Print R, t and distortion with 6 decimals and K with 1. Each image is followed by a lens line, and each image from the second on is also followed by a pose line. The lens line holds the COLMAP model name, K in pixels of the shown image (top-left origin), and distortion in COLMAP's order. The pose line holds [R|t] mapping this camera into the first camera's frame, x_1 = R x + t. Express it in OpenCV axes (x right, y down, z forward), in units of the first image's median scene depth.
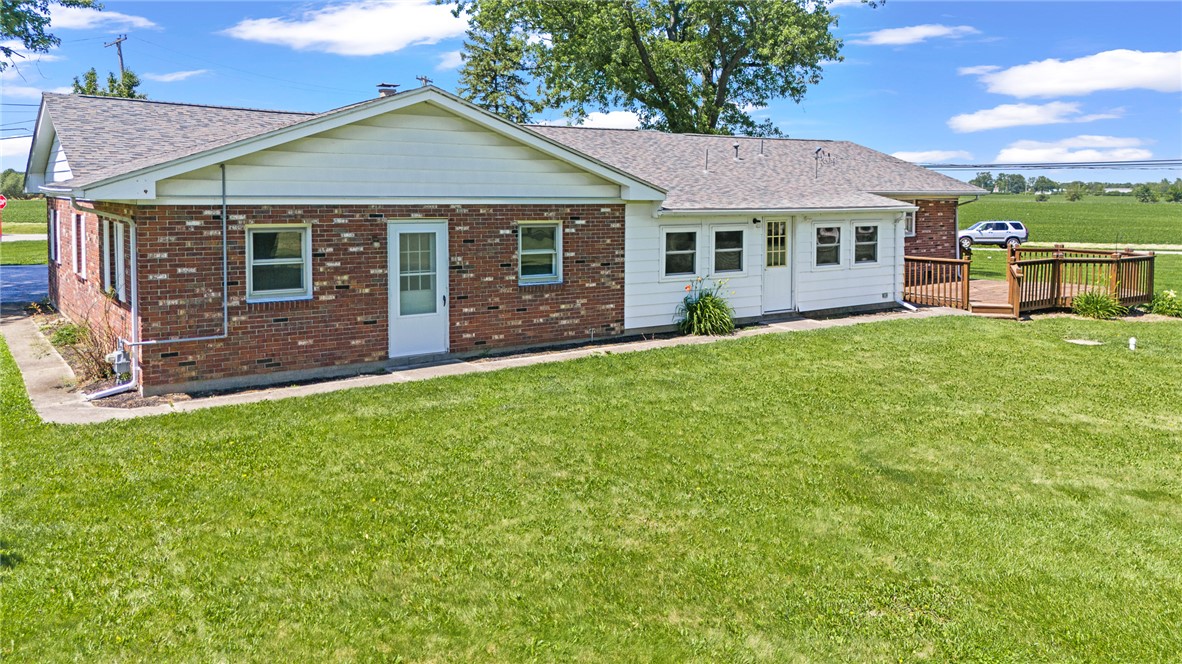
lens RADIAL K [[895.9, 0, 568.9], [0, 895.9, 272.0], [0, 0, 1]] dist [0.071107, -0.043642]
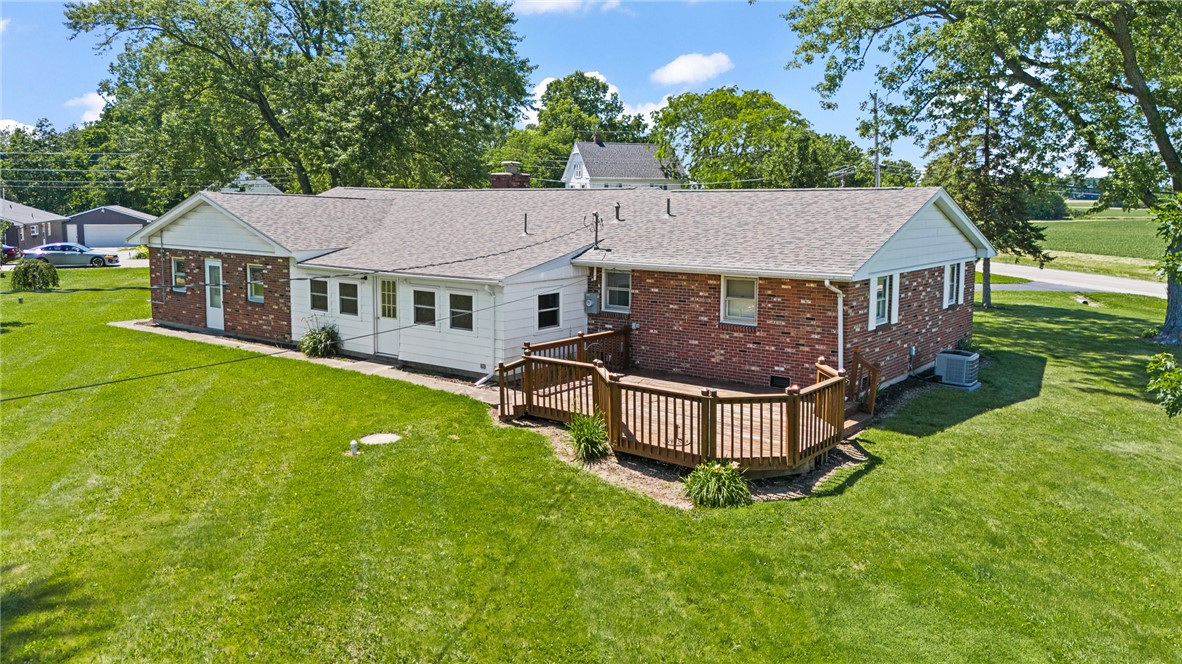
lens RADIAL K [[895.9, 0, 584.8], [0, 895.9, 290.3], [0, 0, 1]] dist [0.071107, -0.043642]
pose [[0.281709, 0.115657, -0.952504, 1.439617], [-0.063085, 0.992793, 0.101891, -0.180392], [0.957424, 0.031386, 0.286975, 0.907204]]
